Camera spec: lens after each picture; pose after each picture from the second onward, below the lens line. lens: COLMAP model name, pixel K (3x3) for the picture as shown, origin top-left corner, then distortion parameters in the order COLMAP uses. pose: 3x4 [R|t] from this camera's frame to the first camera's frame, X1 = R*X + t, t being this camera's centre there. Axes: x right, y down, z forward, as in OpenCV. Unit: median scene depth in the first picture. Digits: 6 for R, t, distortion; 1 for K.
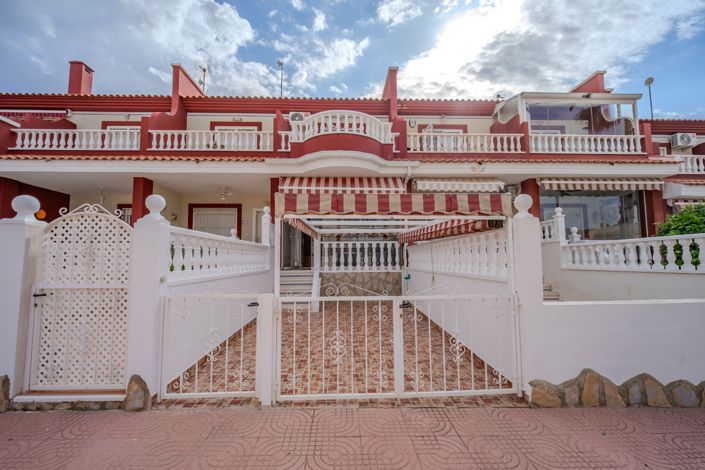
lens RADIAL K [[295.8, 0, 352.0], [0, 295.8, 234.2], [0, 0, 1]] dist [-0.000754, -0.000579]
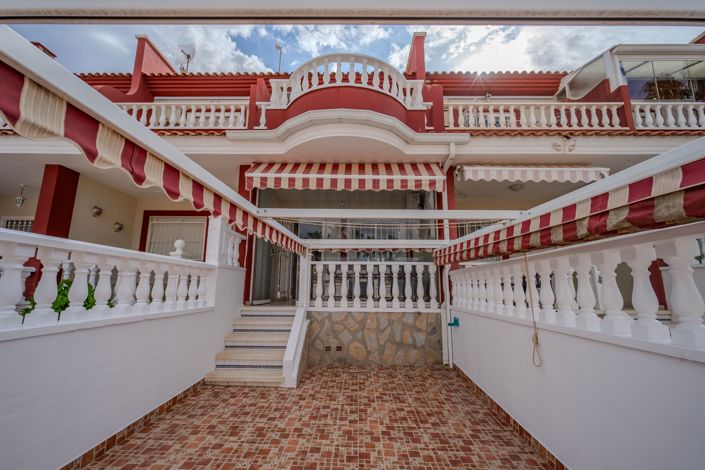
lens RADIAL K [[295.8, 0, 353.6], [0, 295.8, 237.6], [0, 0, 1]] dist [-0.000754, -0.000579]
pose [[0.998658, 0.007601, -0.051236, 0.017928], [-0.011760, 0.996615, -0.081370, 0.025015], [0.050444, 0.081863, 0.995366, 0.364585]]
